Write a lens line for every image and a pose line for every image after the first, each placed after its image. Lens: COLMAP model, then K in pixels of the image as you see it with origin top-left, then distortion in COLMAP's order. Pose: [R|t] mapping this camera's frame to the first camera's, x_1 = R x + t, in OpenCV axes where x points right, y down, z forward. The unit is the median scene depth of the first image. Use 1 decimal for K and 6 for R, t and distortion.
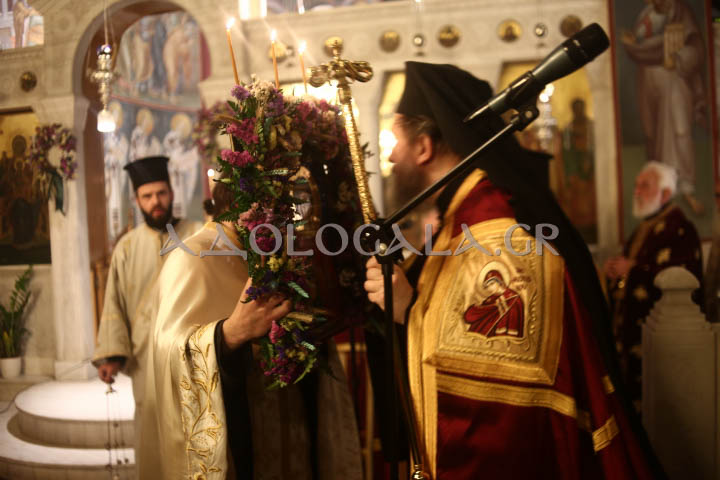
lens RADIAL K [[729.4, 0, 360.0], [0, 729.4, 240.0], [0, 0, 1]] dist [-0.139198, 0.095469]
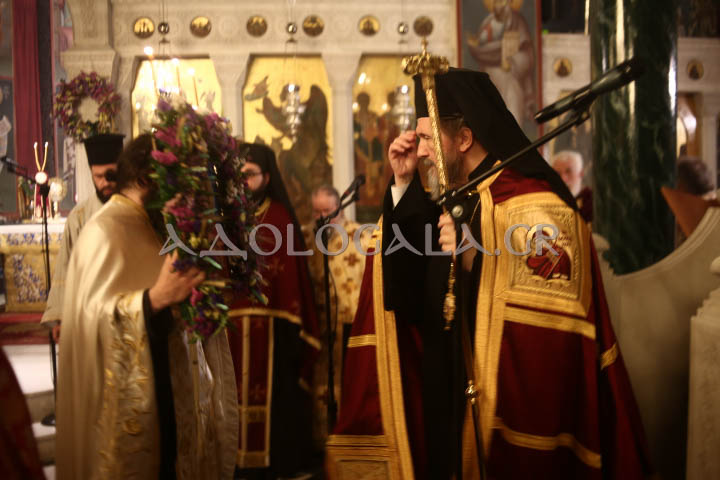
lens RADIAL K [[717.0, 0, 360.0], [0, 717.0, 240.0], [0, 0, 1]] dist [-0.146327, 0.099266]
pose [[0.955814, 0.006751, 0.293893, -0.133911], [-0.015595, 0.999493, 0.027759, 0.006380], [-0.293557, -0.031116, 0.955435, -0.041276]]
